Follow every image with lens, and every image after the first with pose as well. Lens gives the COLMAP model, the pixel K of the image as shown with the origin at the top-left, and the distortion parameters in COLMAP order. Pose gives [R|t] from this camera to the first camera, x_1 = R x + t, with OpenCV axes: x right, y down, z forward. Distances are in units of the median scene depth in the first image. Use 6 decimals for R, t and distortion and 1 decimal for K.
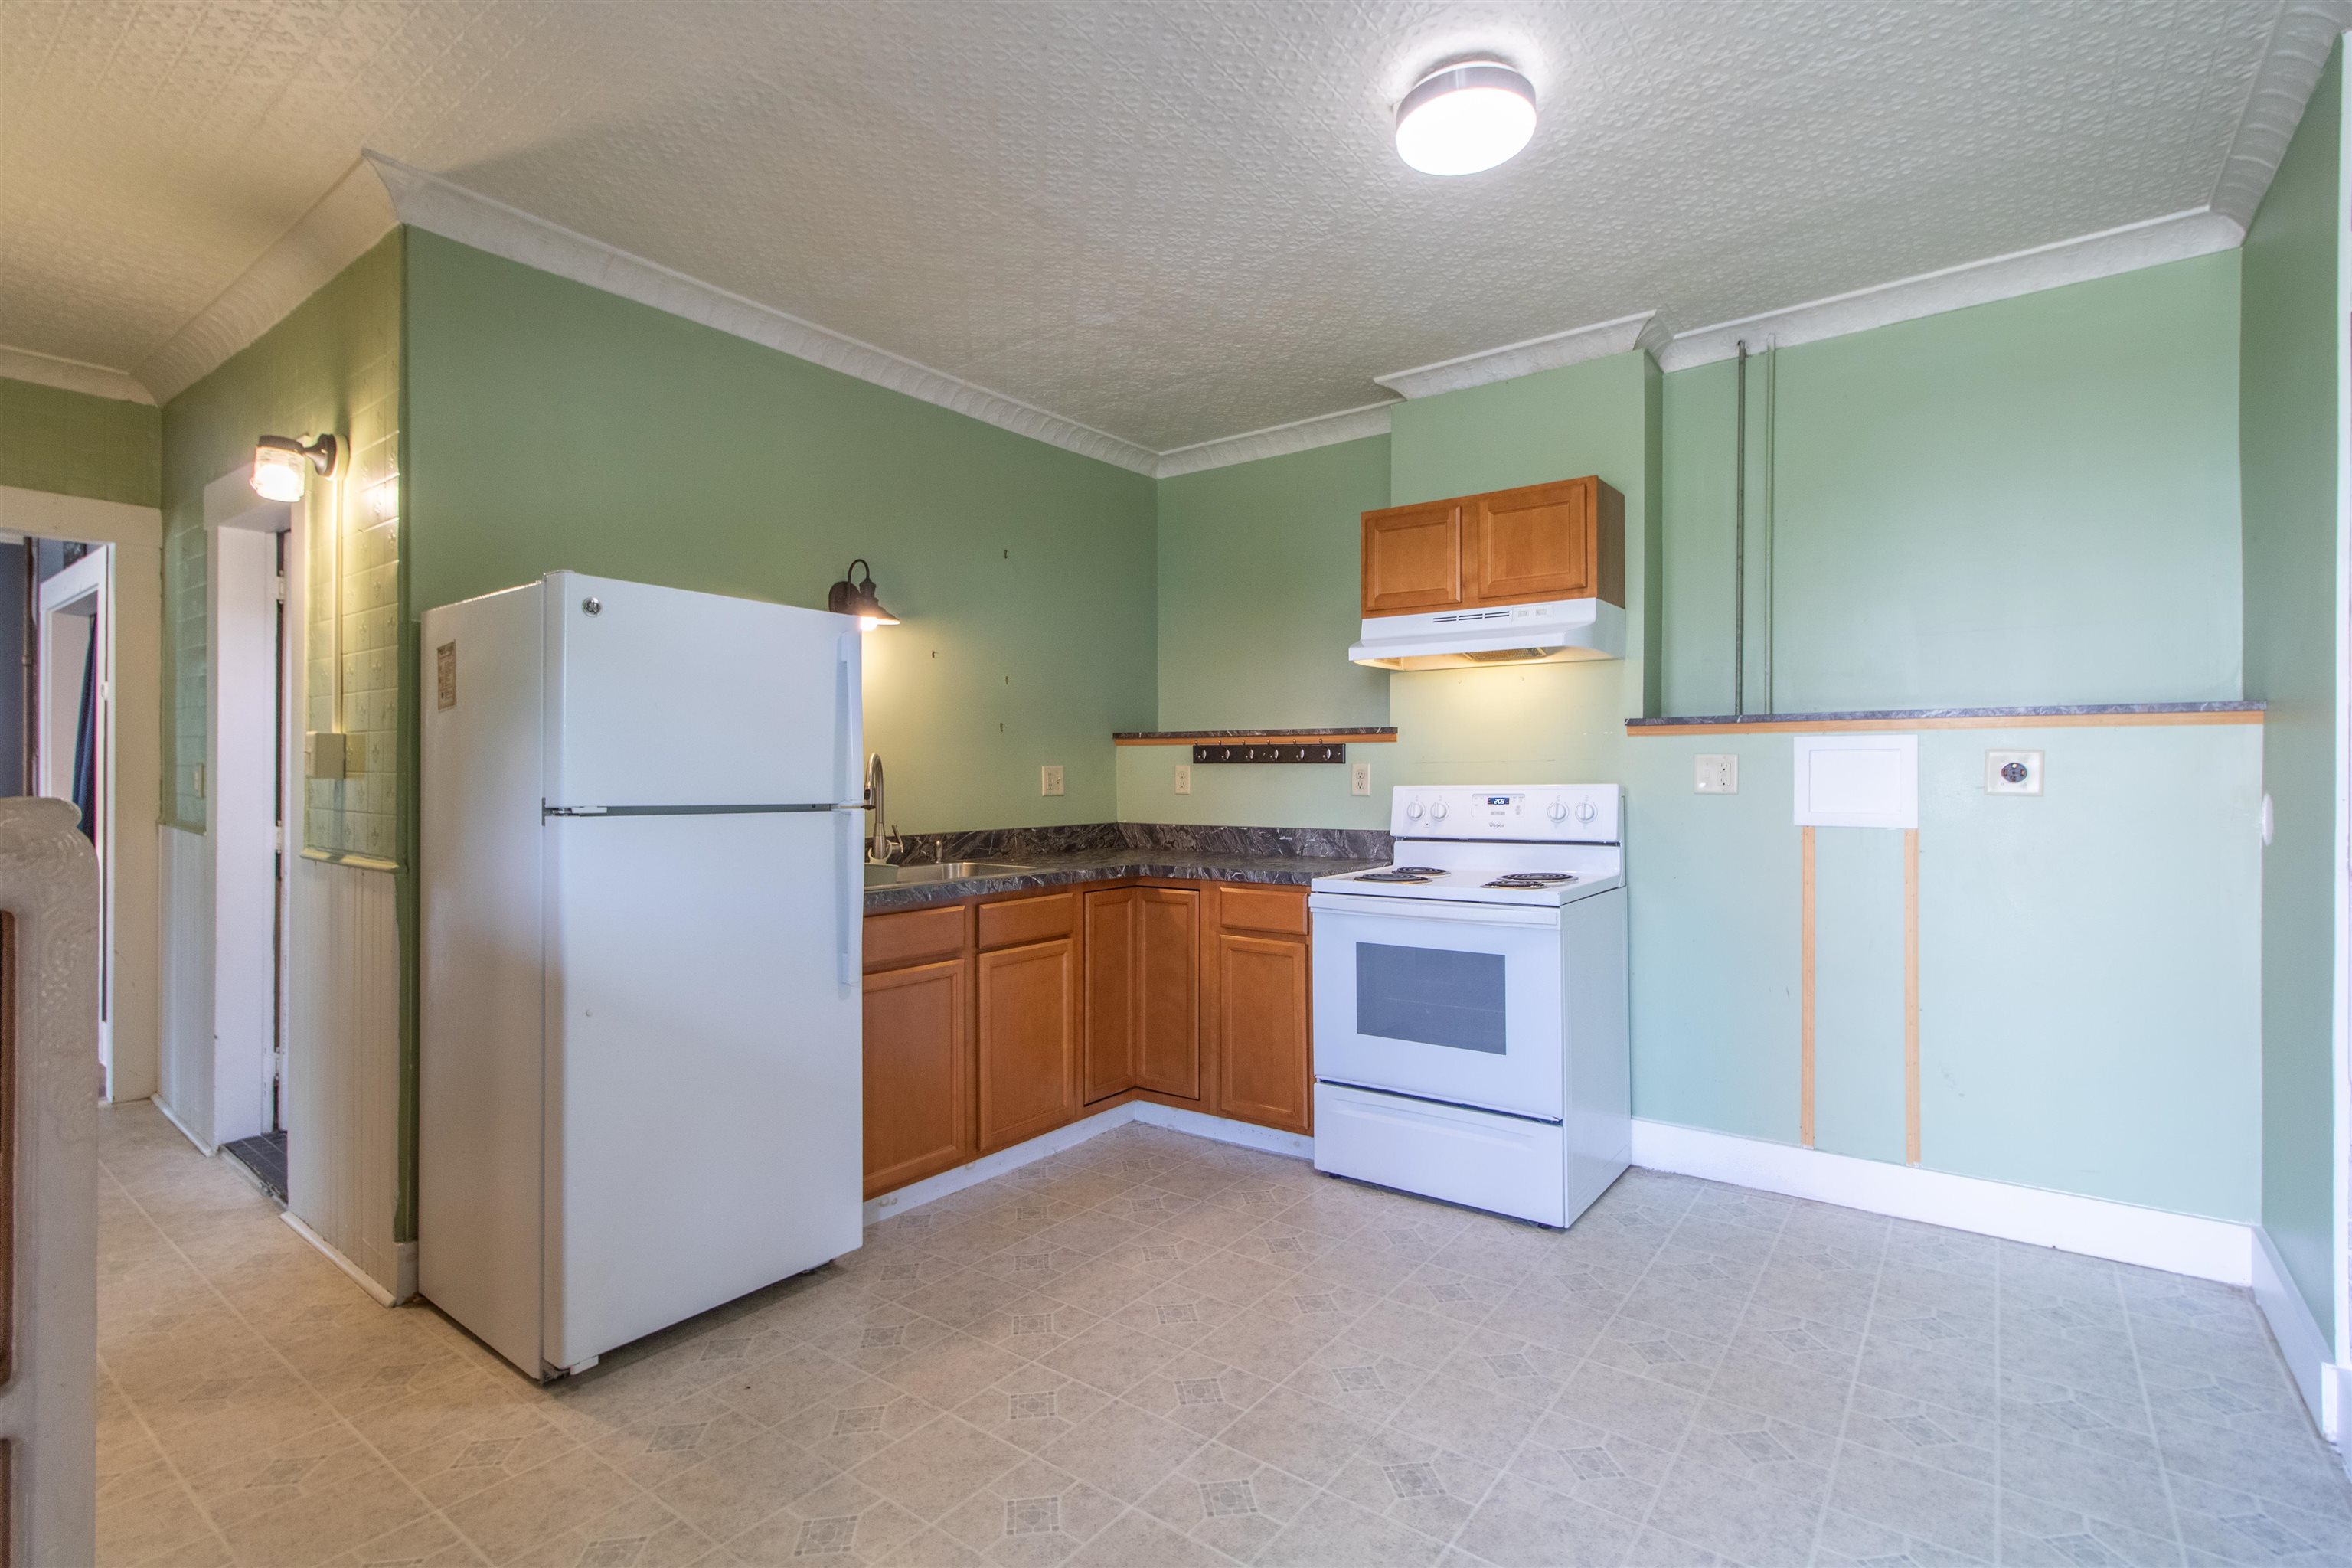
lens RADIAL K [[1097.0, 0, 1191.1], [0, 1097.0, 772.7], [0, 0, 1]] dist [-0.000400, 0.000649]
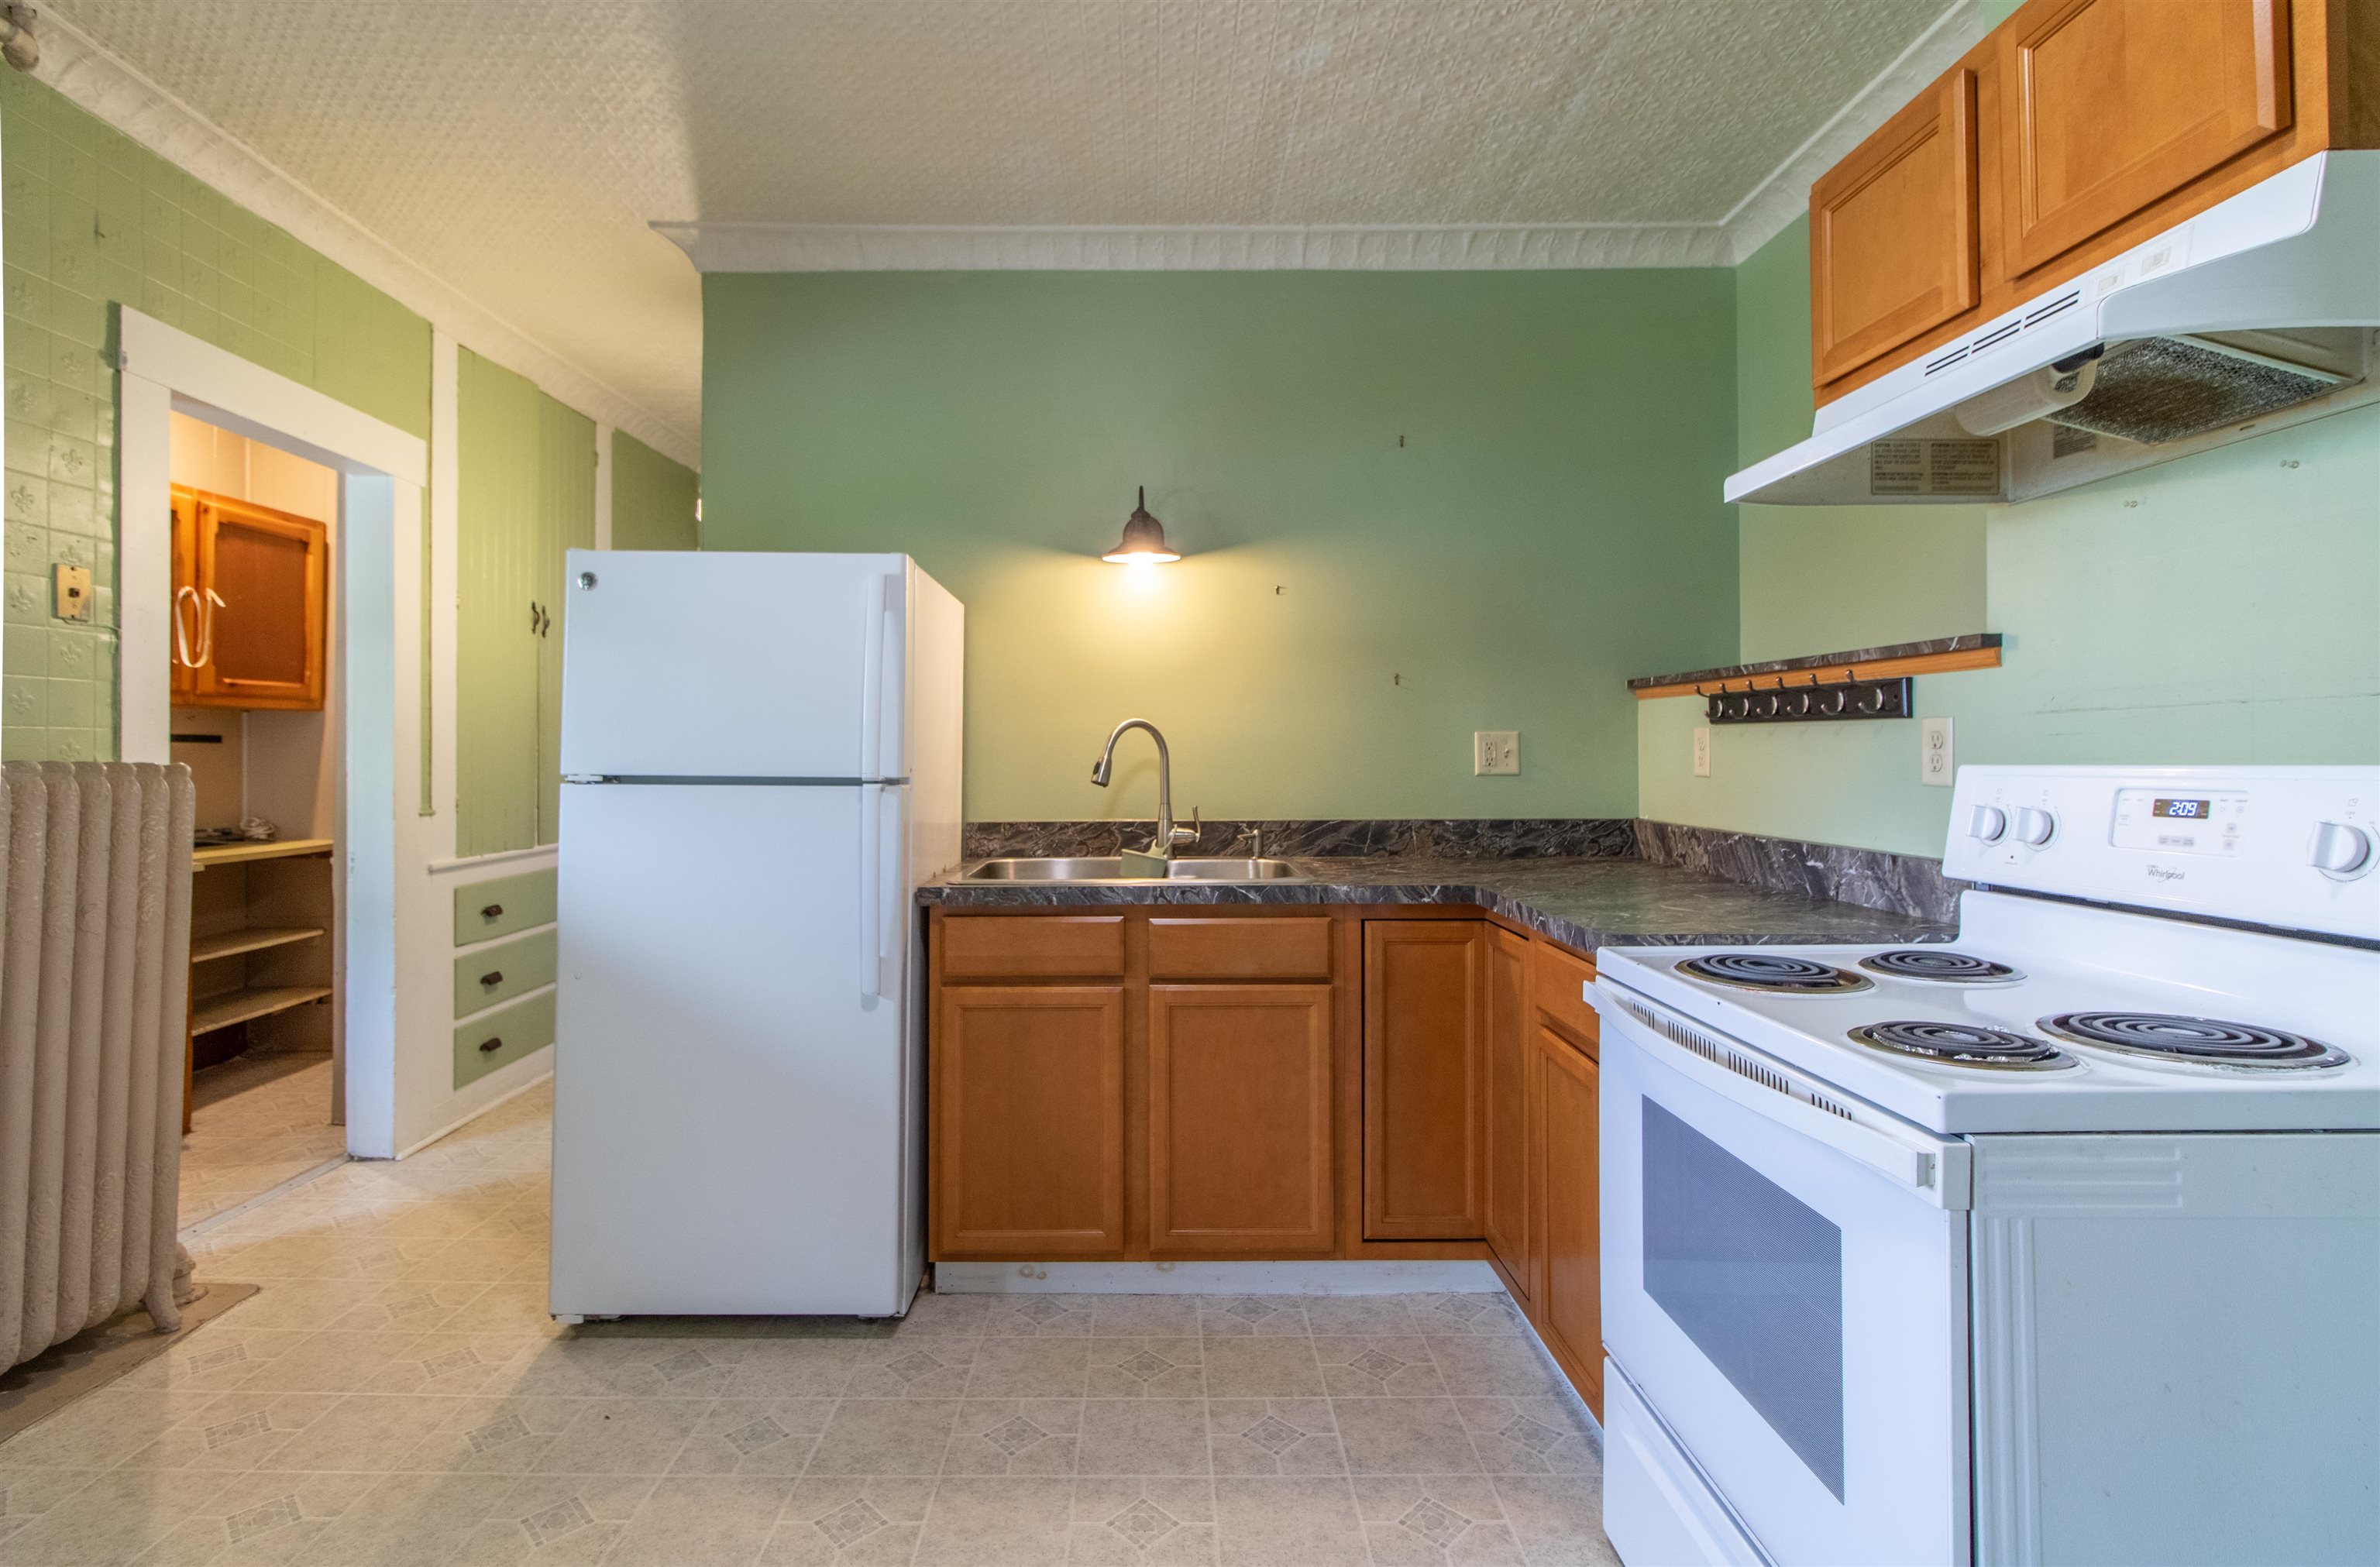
lens RADIAL K [[1106.8, 0, 1145.4], [0, 1106.8, 742.5], [0, 0, 1]] dist [-0.003301, -0.000787]
pose [[0.597707, -0.006569, -0.801687, 0.357731], [0.002751, 0.999977, -0.006143, 0.005042], [0.801710, 0.001466, 0.597712, 0.483653]]
